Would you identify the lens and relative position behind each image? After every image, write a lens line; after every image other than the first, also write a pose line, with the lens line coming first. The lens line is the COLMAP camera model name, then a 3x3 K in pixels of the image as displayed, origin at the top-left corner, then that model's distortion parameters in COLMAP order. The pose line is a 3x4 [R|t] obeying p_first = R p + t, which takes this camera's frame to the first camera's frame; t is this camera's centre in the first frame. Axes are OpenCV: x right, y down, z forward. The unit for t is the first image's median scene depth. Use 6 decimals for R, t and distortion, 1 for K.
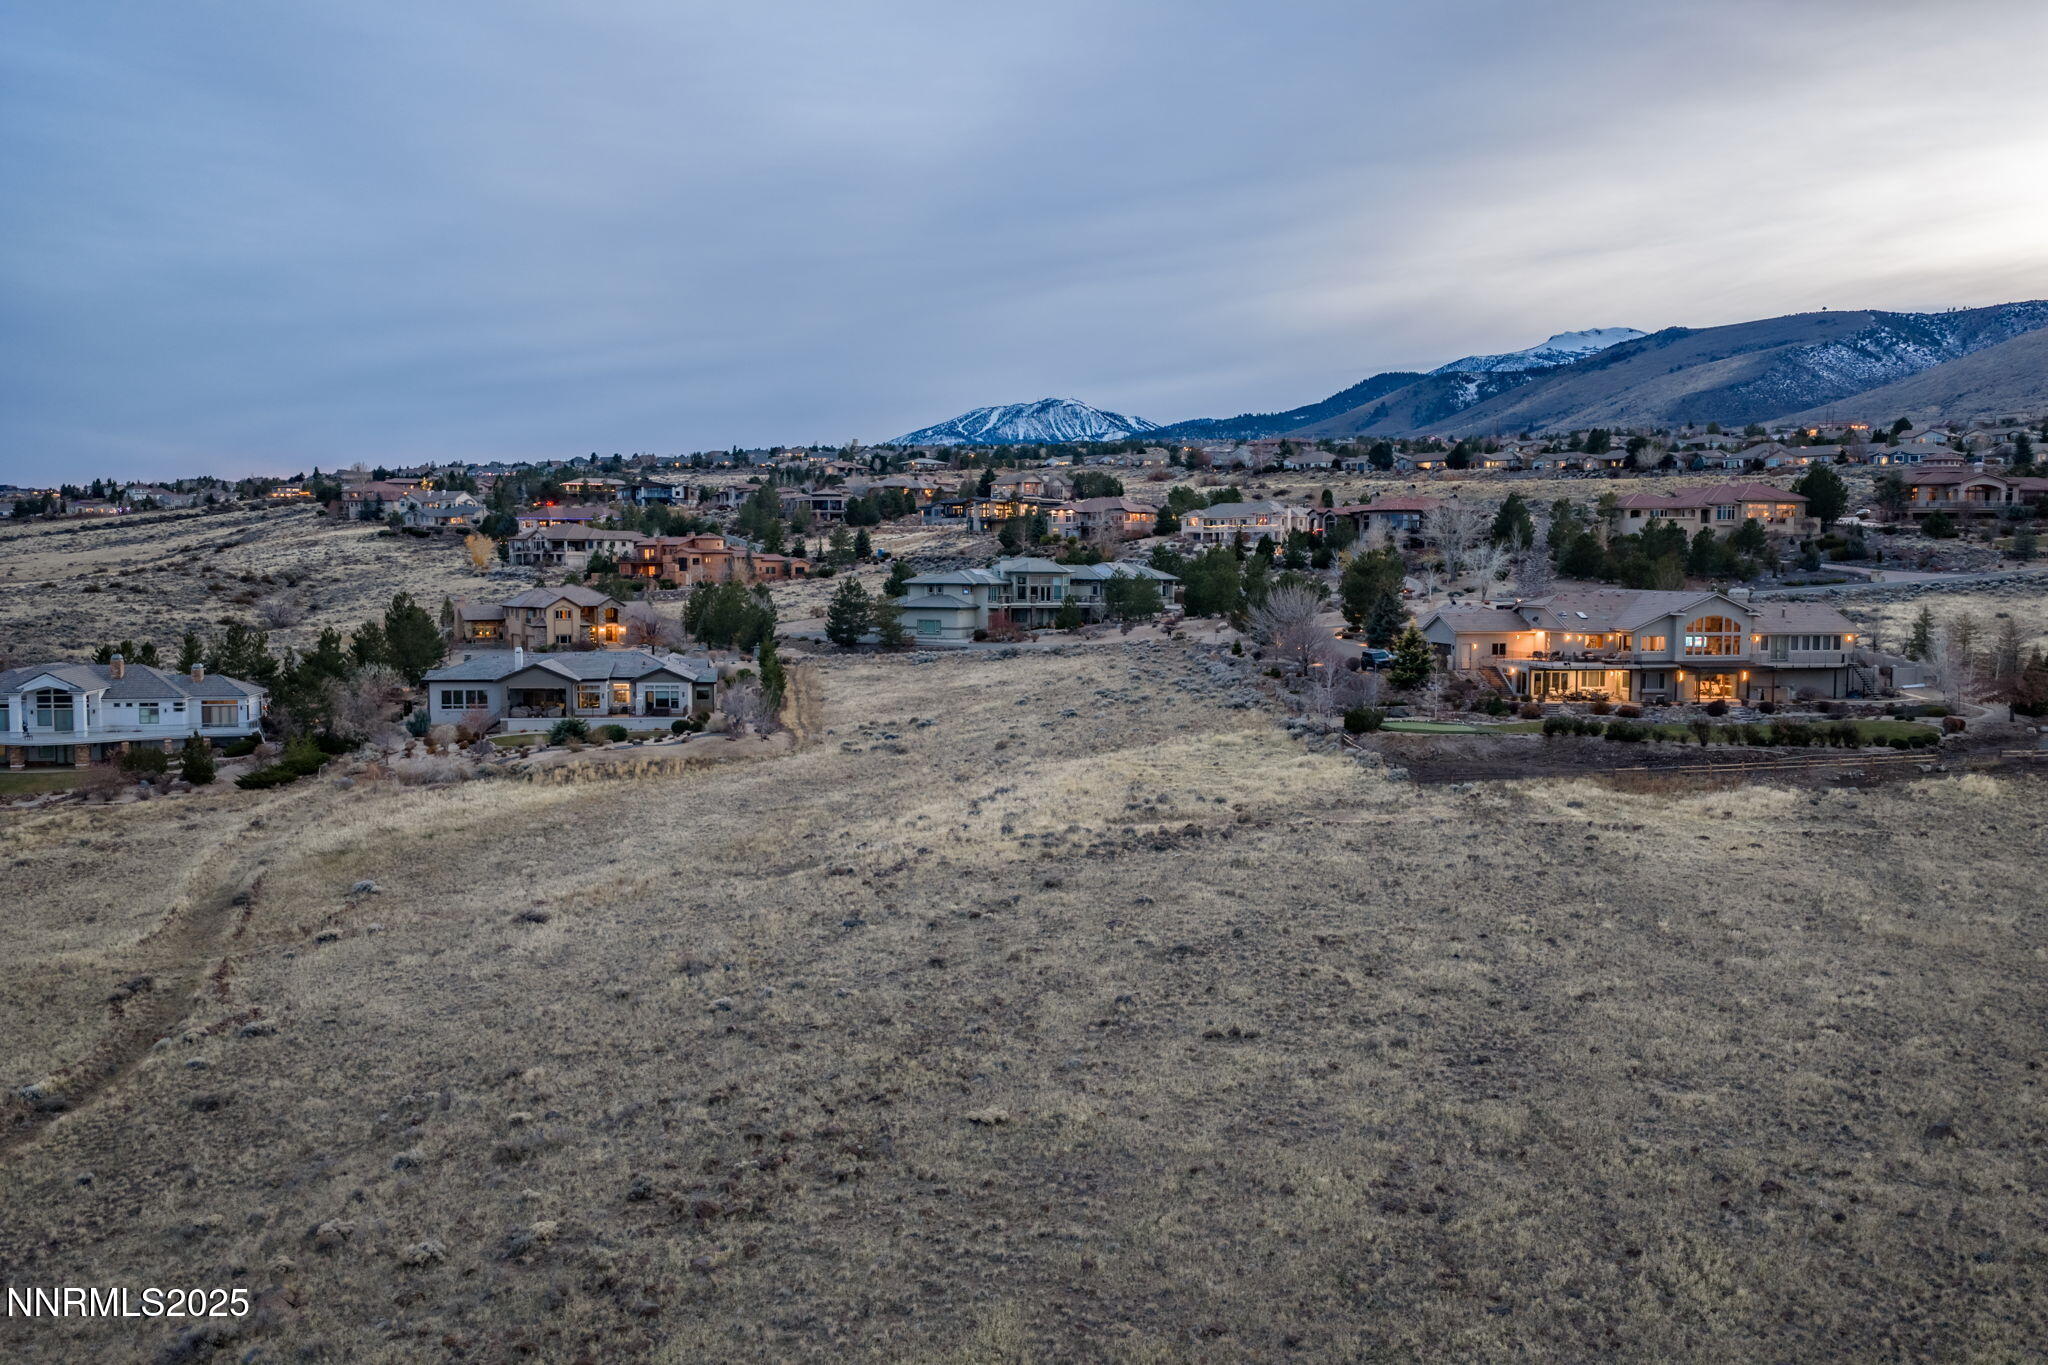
lens RADIAL K [[1680.0, 0, 1022.6], [0, 1680.0, 686.2], [0, 0, 1]] dist [0.029742, -0.061376]
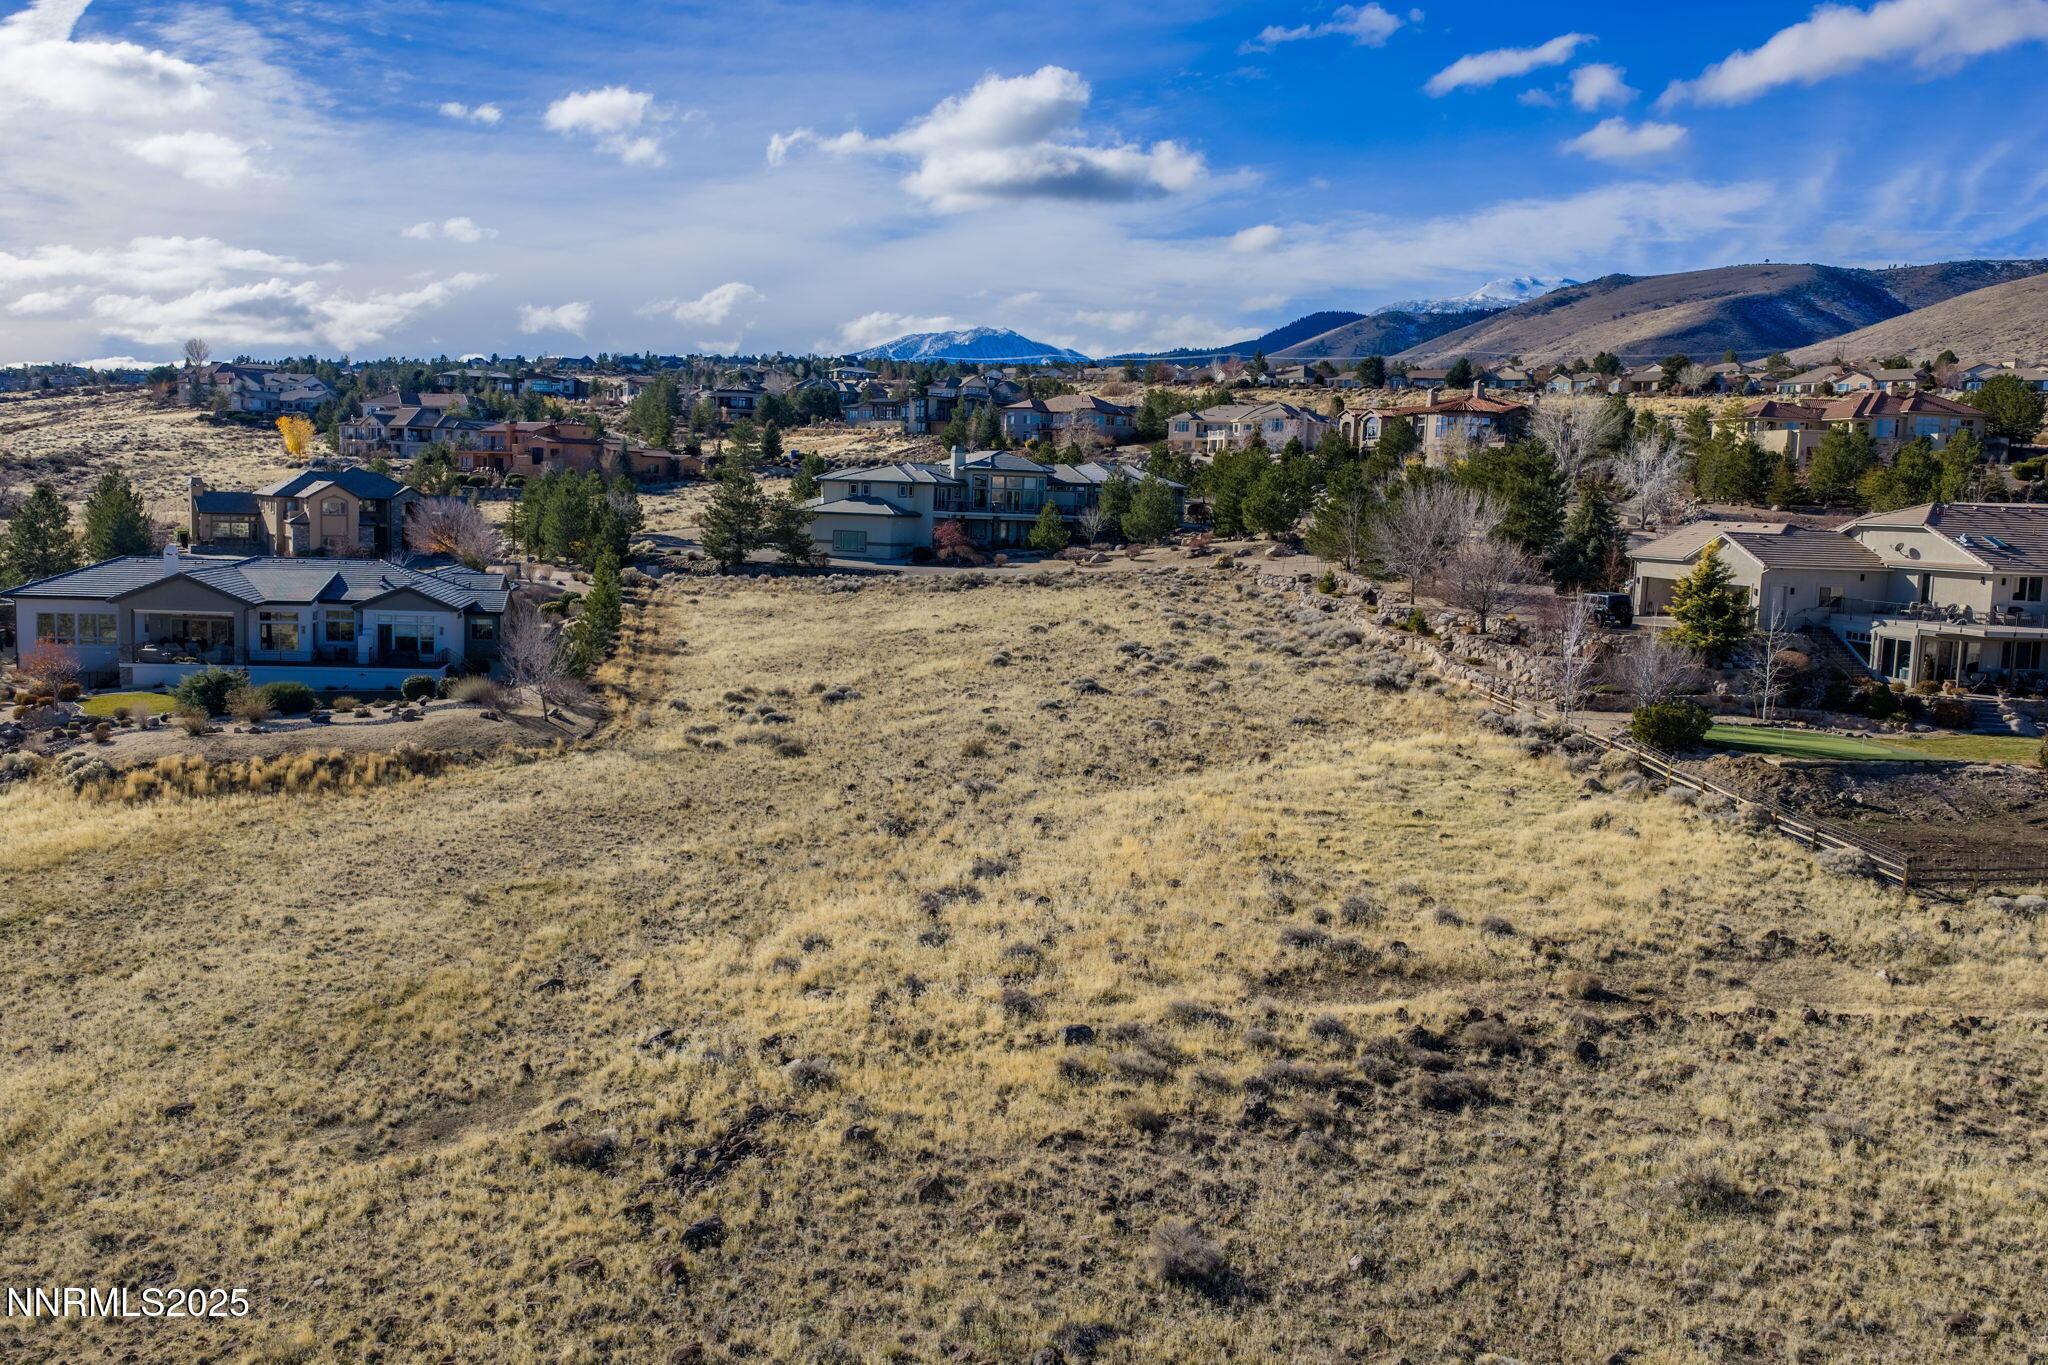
lens RADIAL K [[1683.3, 0, 1024.0], [0, 1683.3, 682.5], [0, 0, 1]] dist [0.017603, -0.027967]
pose [[0.998527, 0.027391, 0.046828, -0.009315], [-0.029141, 0.998886, 0.037115, -0.002757], [-0.045759, -0.038425, 0.998213, 0.191293]]
